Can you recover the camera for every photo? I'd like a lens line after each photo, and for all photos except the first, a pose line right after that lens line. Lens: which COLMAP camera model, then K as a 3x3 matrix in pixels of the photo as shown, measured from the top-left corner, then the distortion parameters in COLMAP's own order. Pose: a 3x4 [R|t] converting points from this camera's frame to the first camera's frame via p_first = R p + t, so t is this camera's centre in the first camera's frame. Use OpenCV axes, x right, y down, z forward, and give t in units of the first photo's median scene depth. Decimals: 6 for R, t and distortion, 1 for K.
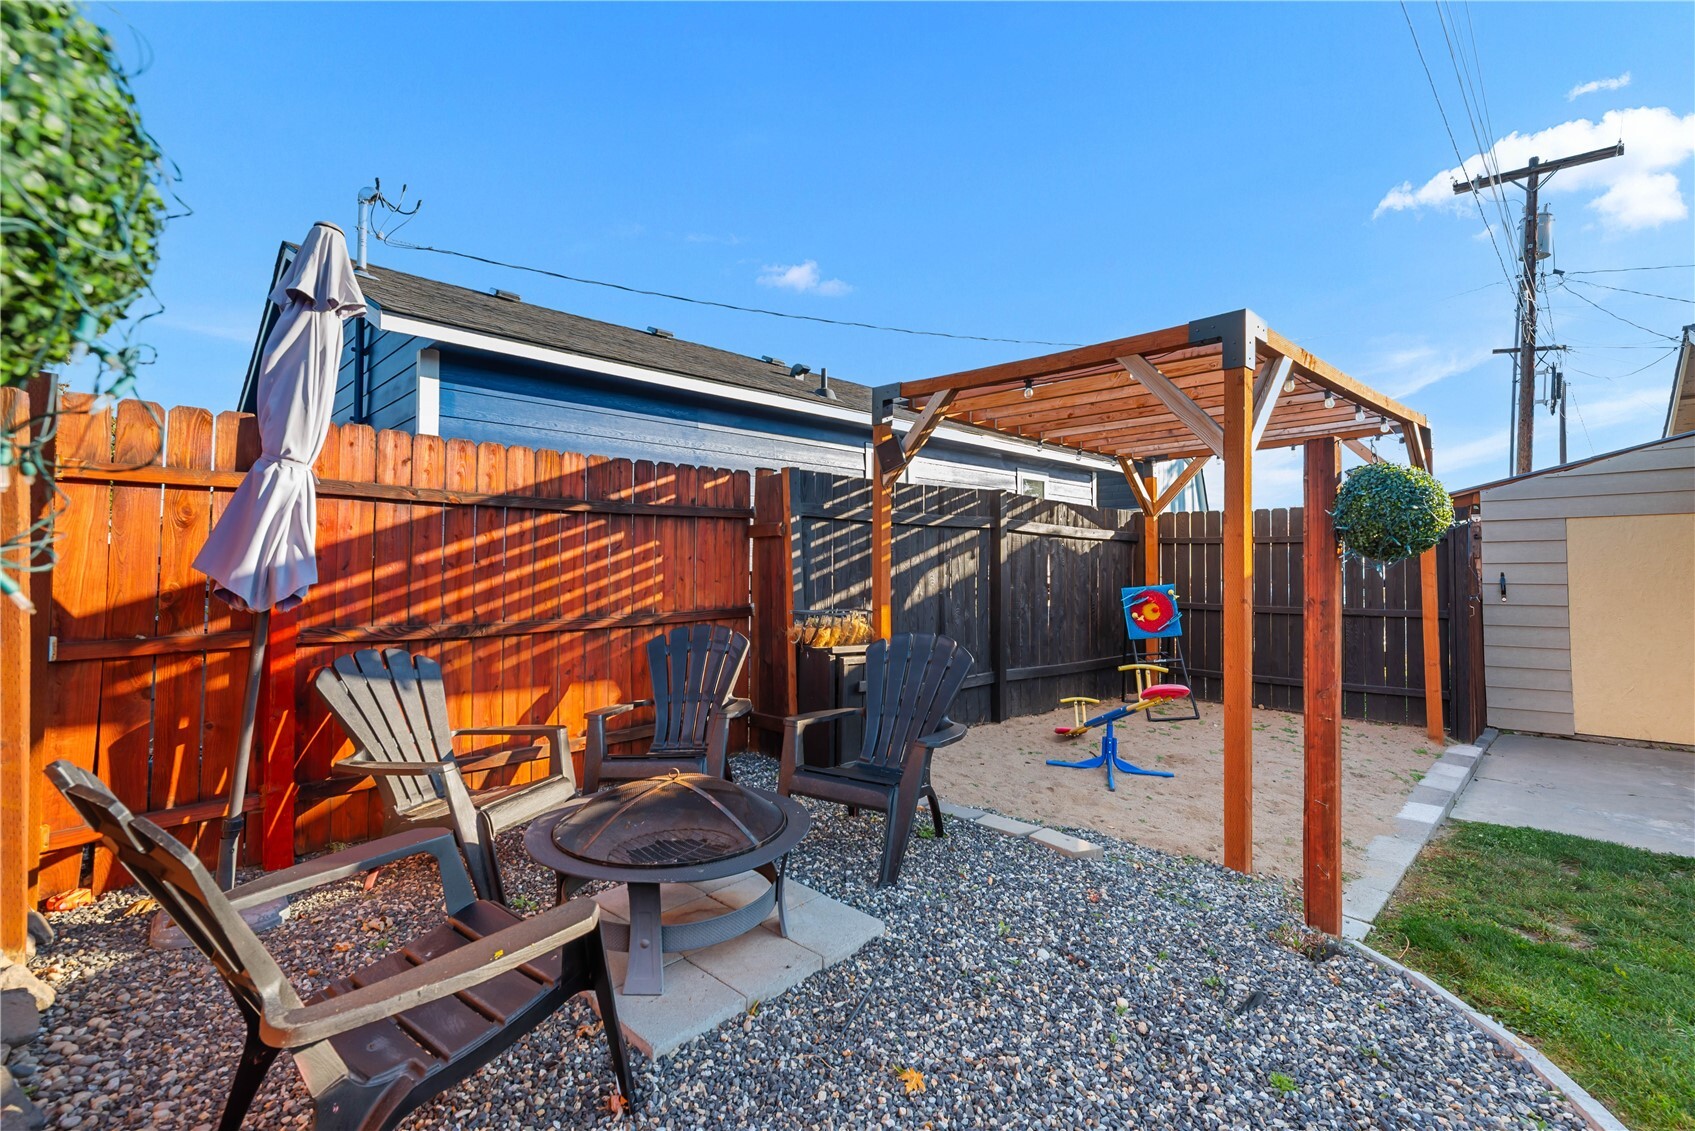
lens RADIAL K [[815.3, 0, 797.1], [0, 815.3, 562.4], [0, 0, 1]] dist [0.002268, -0.000270]
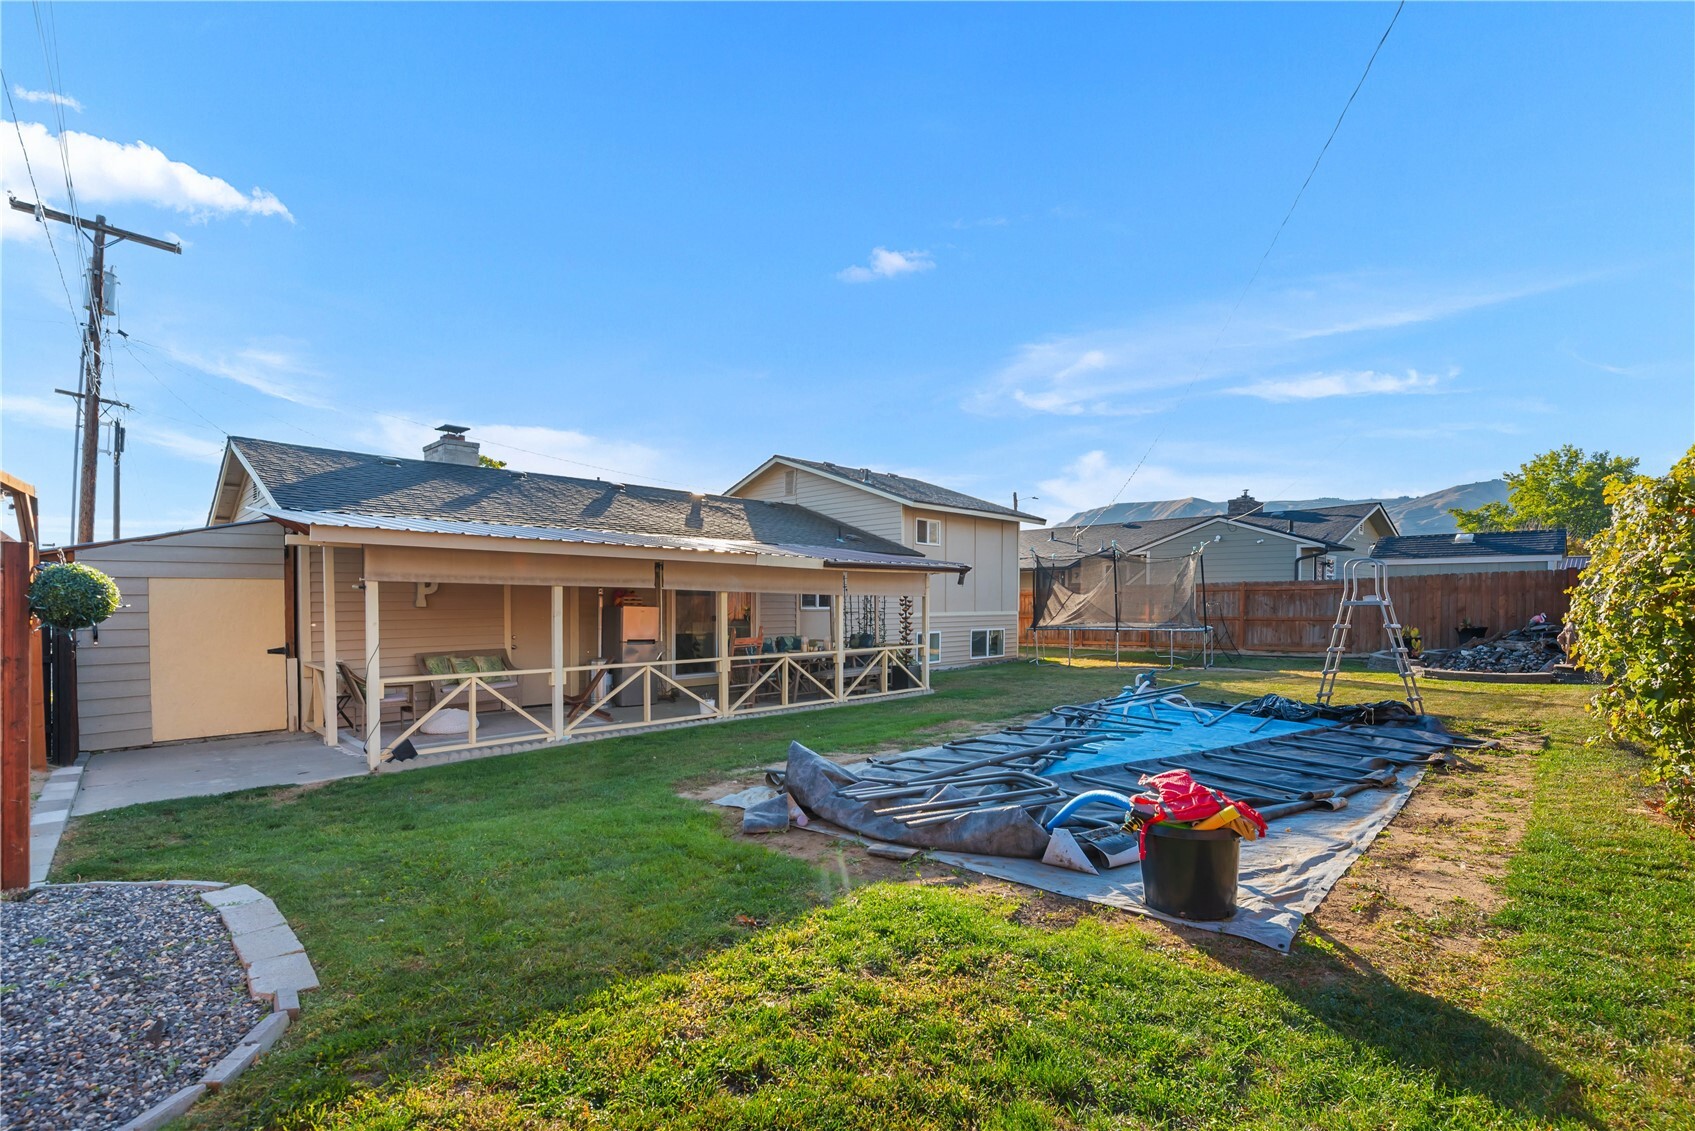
lens RADIAL K [[760.6, 0, 851.5], [0, 760.6, 584.0], [0, 0, 1]] dist [0.002891, -0.000440]
pose [[0.051016, 0.023575, 0.998420, -0.272586], [-0.002191, 0.999722, -0.023494, -0.024168], [-0.998695, -0.000989, 0.051053, -0.229133]]
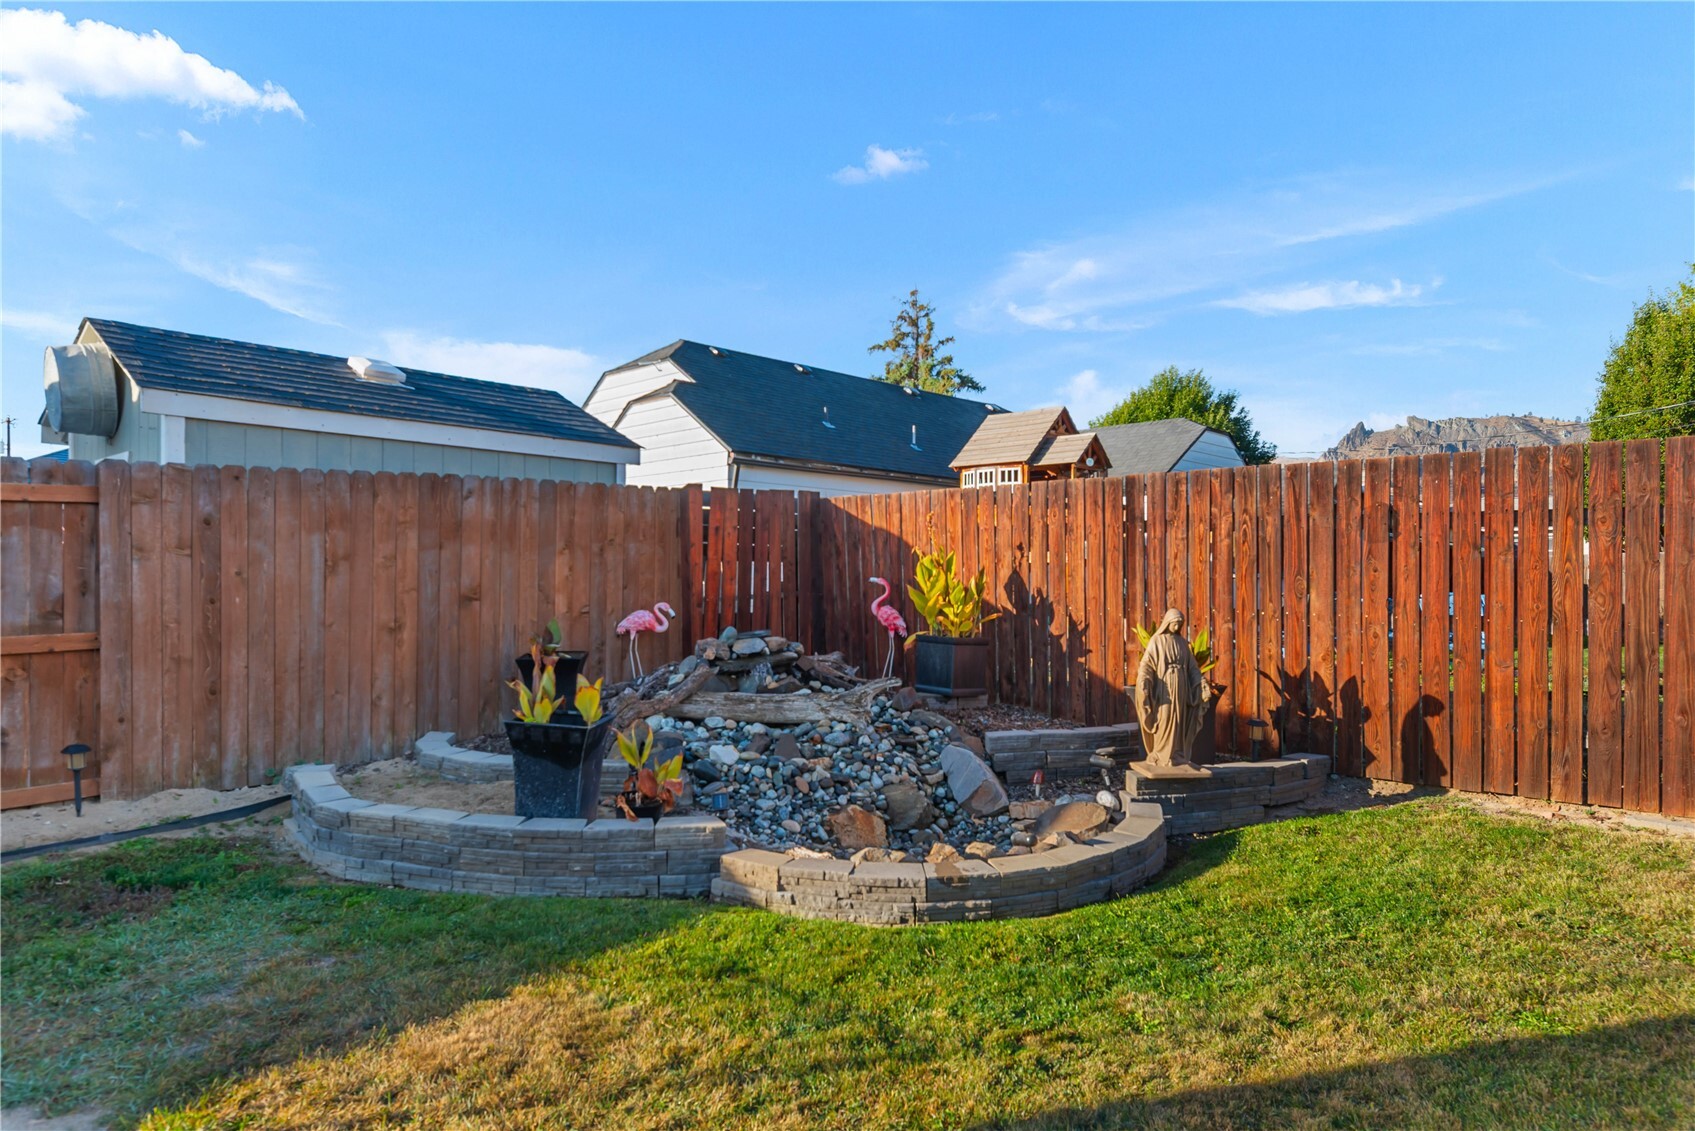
lens RADIAL K [[1063.5, 0, 848.0], [0, 1063.5, 583.1], [0, 0, 1]] dist [0.005095, 0.000457]
pose [[-0.999250, -0.005401, 0.038343, 1.967656], [-0.005511, 0.999981, -0.002771, -0.014988], [-0.038327, -0.002980, -0.999261, -1.080465]]
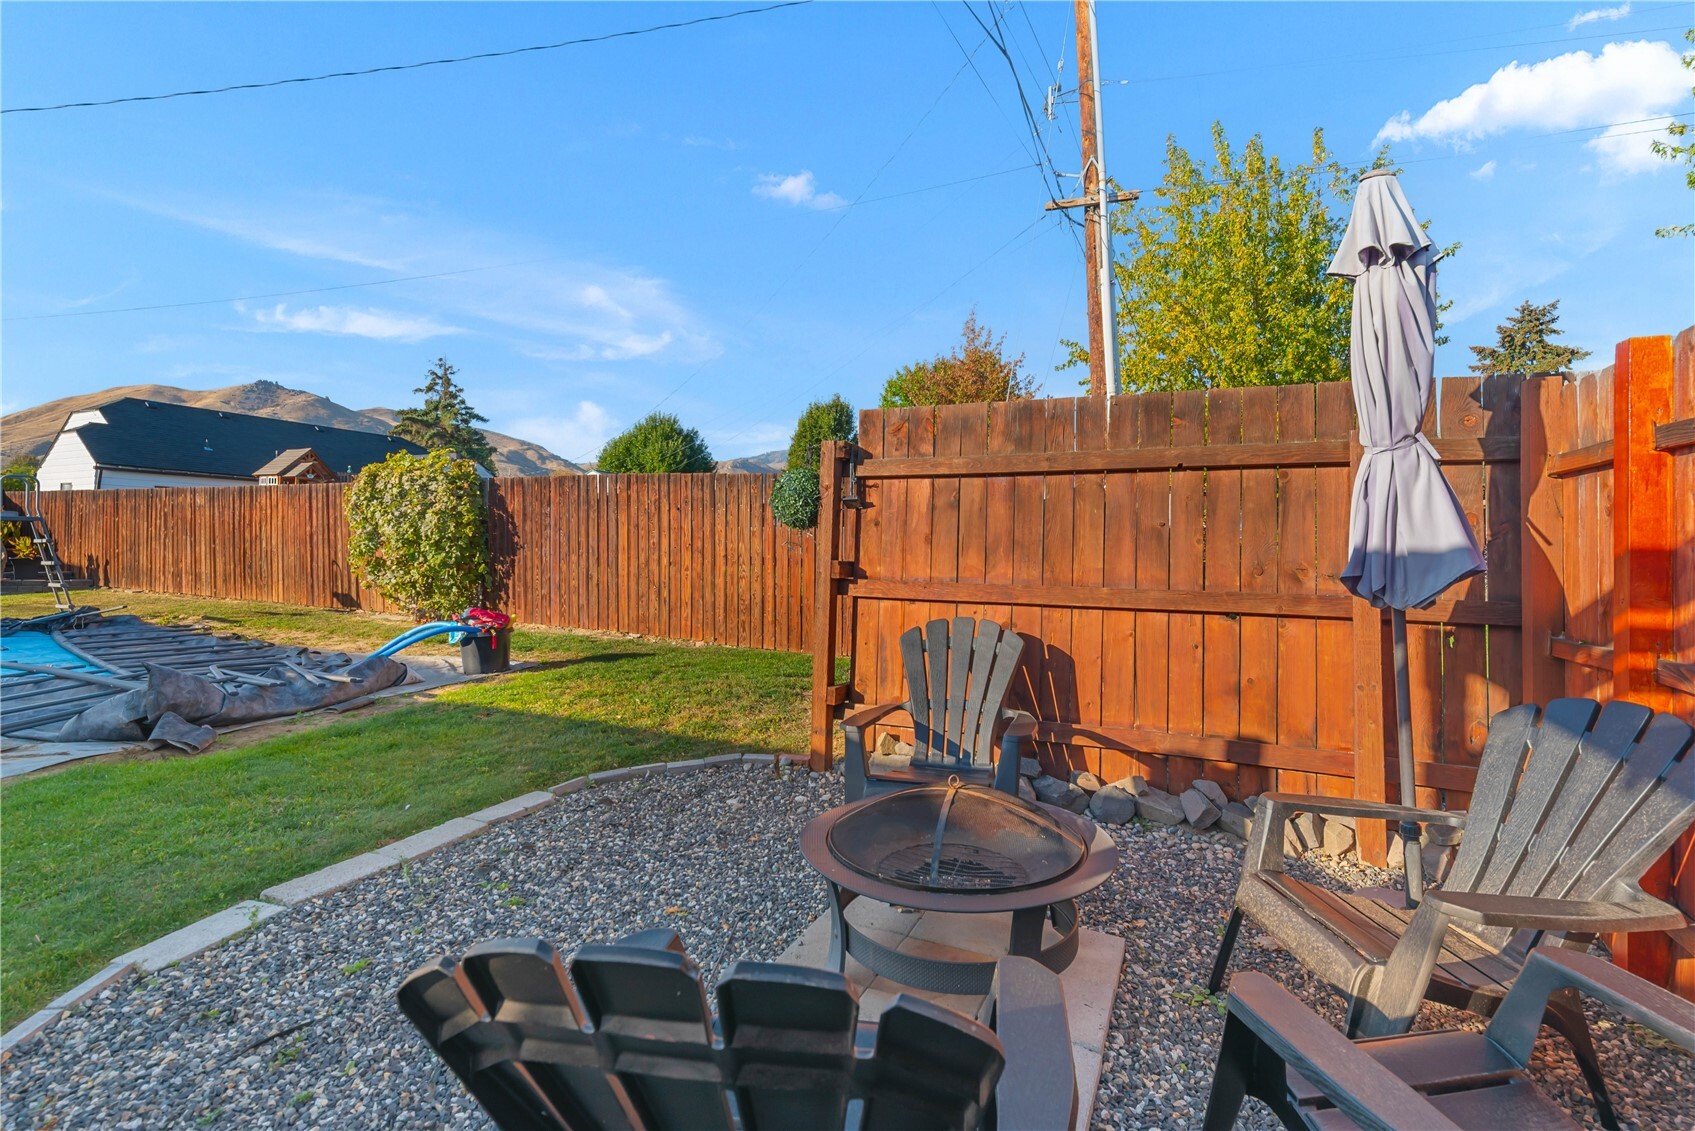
lens RADIAL K [[756.5, 0, 842.7], [0, 756.5, 524.0], [0, 0, 1]] dist [0.000660, -0.000385]
pose [[-0.960451, -0.028026, -0.277034, 0.074844], [-0.019771, 0.999275, -0.032549, 0.002066], [0.277745, -0.025784, -0.960309, 0.693299]]
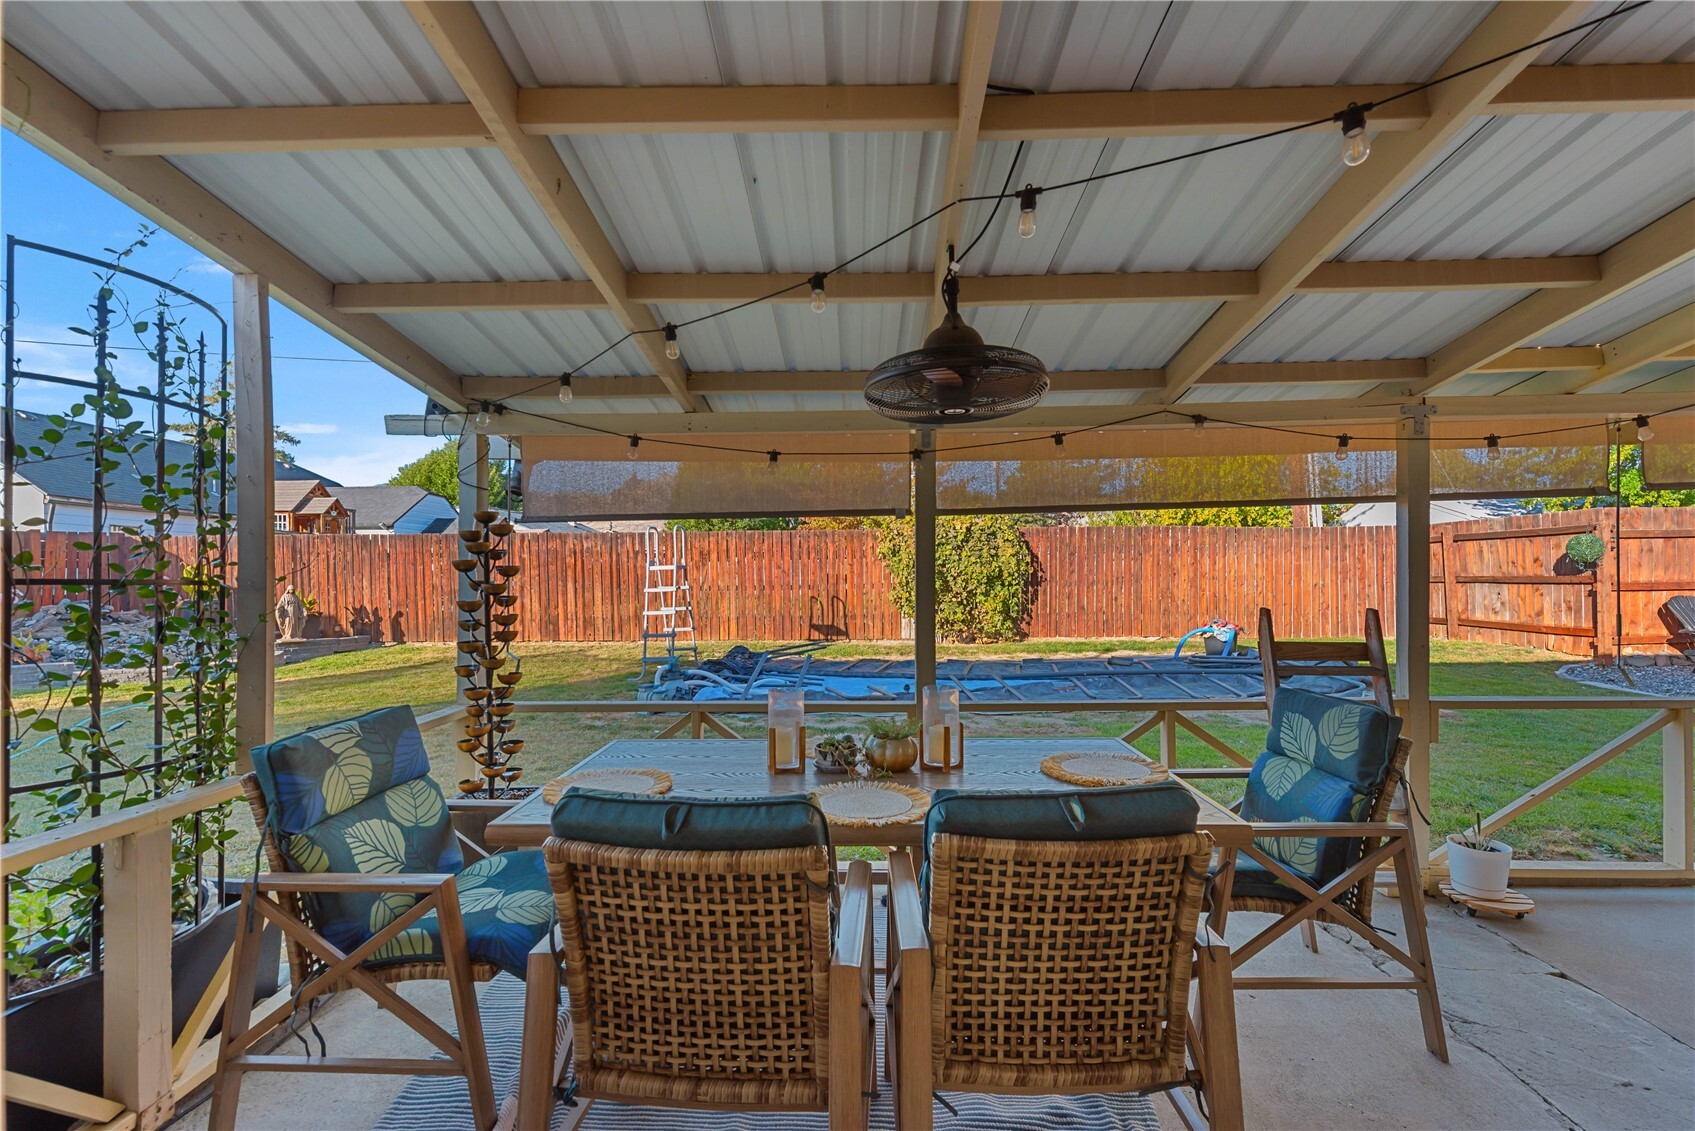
lens RADIAL K [[738.4, 0, 858.3], [0, 738.4, 580.6], [0, 0, 1]] dist [-0.000025, -0.000271]
pose [[-0.762377, 0.008924, -0.647071, 1.844899], [0.011288, 0.999936, 0.000491, 0.006706], [0.647034, -0.006930, -0.762429, 0.256285]]
